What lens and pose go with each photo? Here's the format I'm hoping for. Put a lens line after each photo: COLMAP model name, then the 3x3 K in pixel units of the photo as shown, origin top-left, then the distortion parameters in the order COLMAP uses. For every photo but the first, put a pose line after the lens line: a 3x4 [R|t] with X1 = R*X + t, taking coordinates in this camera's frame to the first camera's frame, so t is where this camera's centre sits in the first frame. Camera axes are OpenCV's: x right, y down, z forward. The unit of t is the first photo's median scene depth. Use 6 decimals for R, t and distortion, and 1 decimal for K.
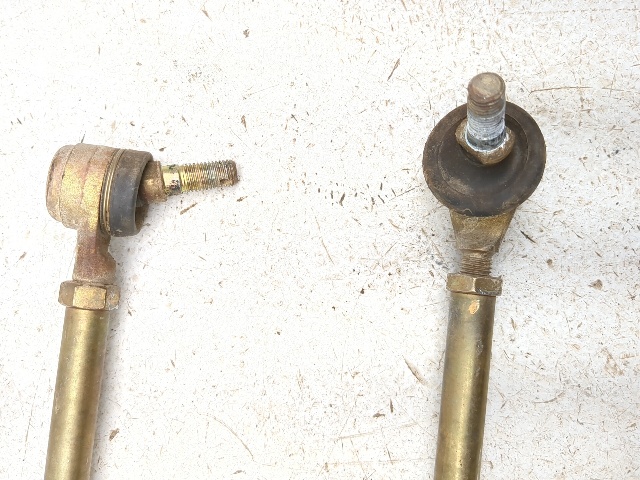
lens RADIAL K [[572.4, 0, 319.4], [0, 572.4, 240.8], [0, 0, 1]] dist [-0.002249, -0.043481]
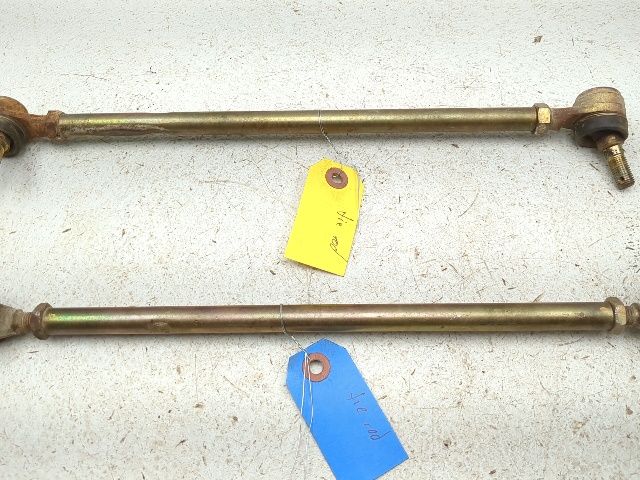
lens RADIAL K [[572.4, 0, 321.2], [0, 572.4, 237.6], [0, 0, 1]] dist [-0.002249, -0.043481]
pose [[0.096769, 0.909970, -0.403224, 0.593664], [-0.990169, 0.129125, 0.053772, 0.717020], [0.100997, 0.394057, 0.913520, -0.568163]]
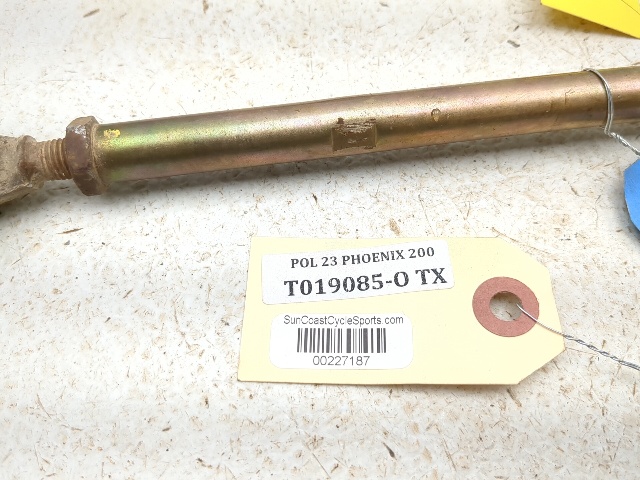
lens RADIAL K [[572.4, 0, 316.3], [0, 572.4, 241.4], [0, 0, 1]] dist [-0.002249, -0.043481]
pose [[0.231768, 0.910526, -0.342384, 0.506490], [-0.971581, 0.234080, -0.035180, 1.348533], [0.048113, 0.340807, 0.938901, 0.239748]]
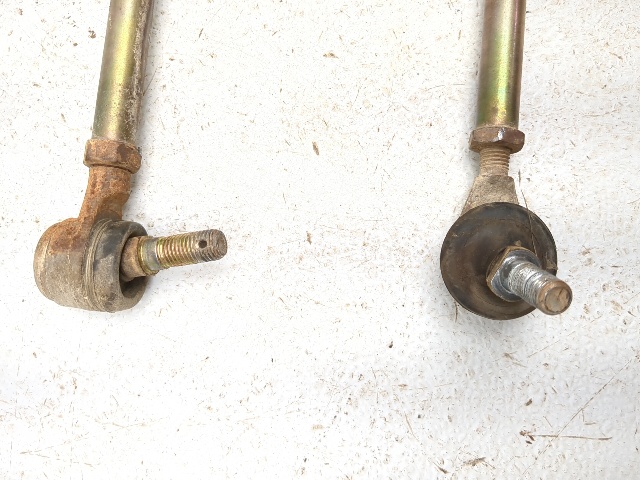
lens RADIAL K [[572.4, 0, 320.2], [0, 572.4, 241.1], [0, 0, 1]] dist [-0.002249, -0.043481]
pose [[0.997327, 0.006668, 0.072759, -0.268654], [-0.006842, 0.999974, 0.002135, 1.742397], [-0.072743, -0.002627, 0.997347, -0.118073]]
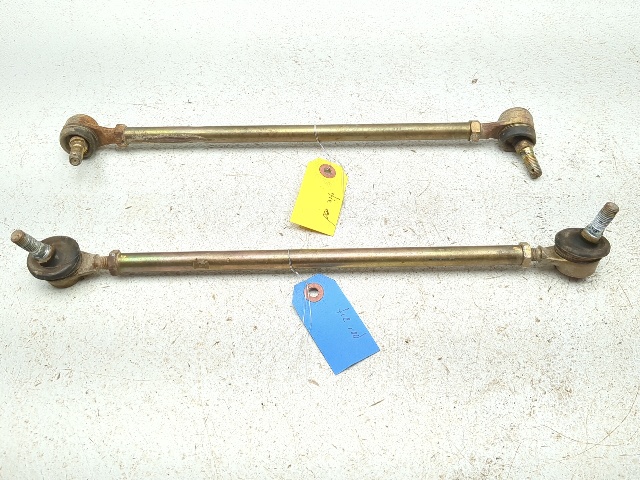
lens RADIAL K [[572.4, 0, 321.2], [0, 572.4, 240.5], [0, 0, 1]] dist [-0.002249, -0.043481]
pose [[0.107460, 0.845992, -0.522254, 1.227891], [-0.990667, 0.135418, 0.015521, 0.769316], [0.083853, 0.515712, 0.852649, -0.939981]]
